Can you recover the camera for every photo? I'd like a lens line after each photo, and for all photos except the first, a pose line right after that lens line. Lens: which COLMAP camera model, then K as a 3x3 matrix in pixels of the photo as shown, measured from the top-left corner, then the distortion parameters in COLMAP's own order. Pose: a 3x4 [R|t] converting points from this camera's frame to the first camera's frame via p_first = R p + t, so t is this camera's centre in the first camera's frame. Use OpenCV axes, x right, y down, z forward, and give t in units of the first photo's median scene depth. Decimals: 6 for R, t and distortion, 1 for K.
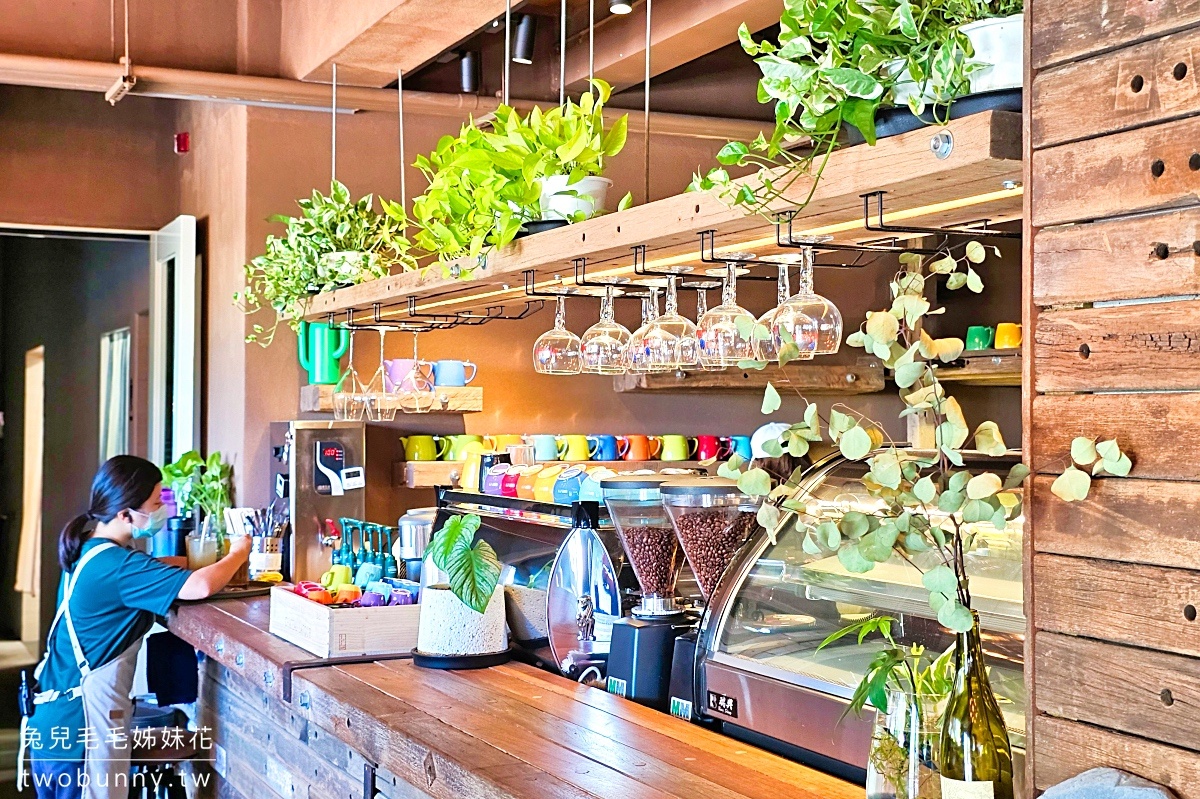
lens RADIAL K [[1633.5, 0, 579.0], [0, 1633.5, 373.1], [0, 0, 1]] dist [0.109113, -0.110063]
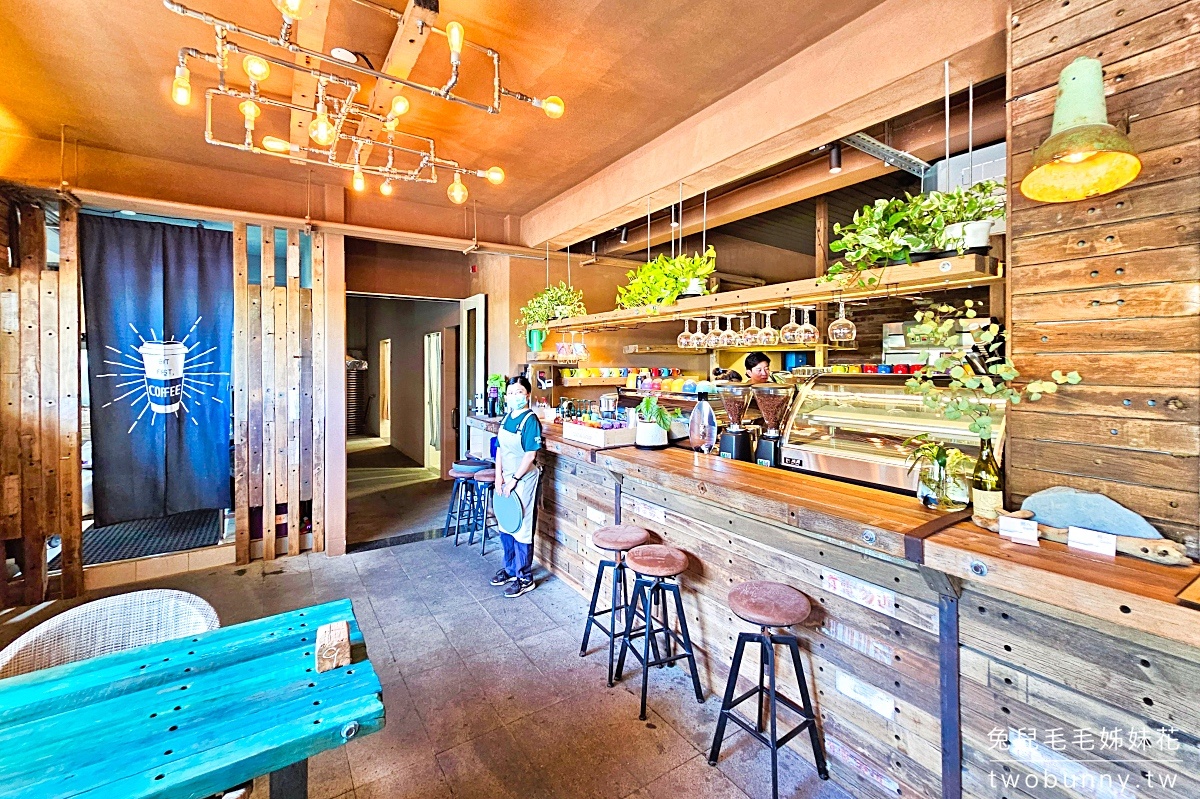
lens RADIAL K [[508.2, 0, 599.4], [0, 508.2, 364.9], [0, 0, 1]] dist [-0.001187, 0.000000]
pose [[0.989278, -0.006700, 0.145894, -0.295081], [0.001783, 0.999427, 0.033806, -0.000135], [-0.146036, -0.033184, 0.988723, 0.131205]]
